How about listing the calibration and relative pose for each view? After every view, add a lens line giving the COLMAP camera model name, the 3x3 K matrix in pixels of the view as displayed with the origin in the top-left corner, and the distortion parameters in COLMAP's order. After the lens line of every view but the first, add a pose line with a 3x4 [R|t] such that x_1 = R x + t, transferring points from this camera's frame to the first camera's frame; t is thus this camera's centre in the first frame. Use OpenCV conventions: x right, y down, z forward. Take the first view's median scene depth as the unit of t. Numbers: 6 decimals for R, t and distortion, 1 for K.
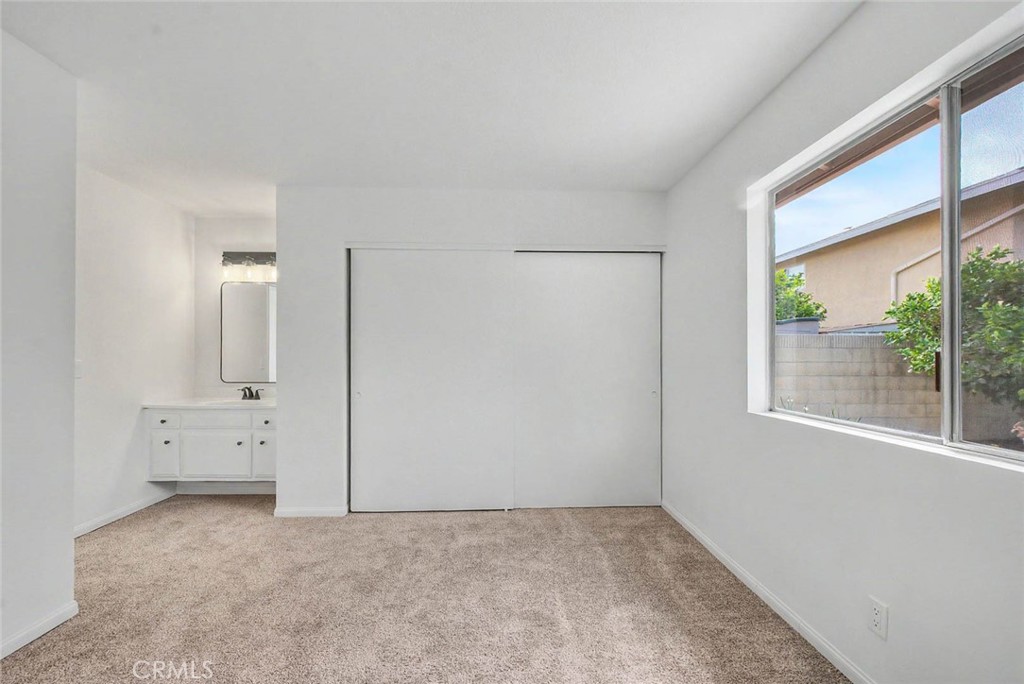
lens RADIAL K [[428.1, 0, 511.8], [0, 428.1, 354.6], [0, 0, 1]] dist [0.001717, -0.003250]
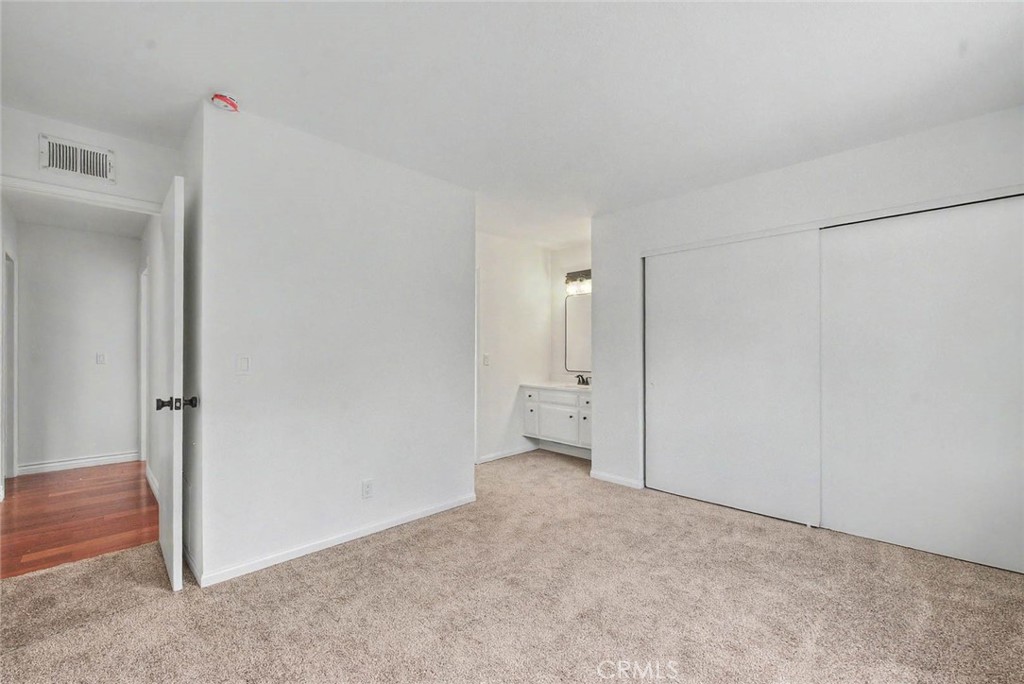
lens RADIAL K [[428.1, 0, 506.7], [0, 428.1, 347.4], [0, 0, 1]] dist [0.001717, -0.003250]
pose [[0.673629, -0.009860, -0.739004, 0.229904], [0.003282, 0.999941, -0.010350, 0.005223], [0.739062, 0.004547, 0.673622, -0.048530]]
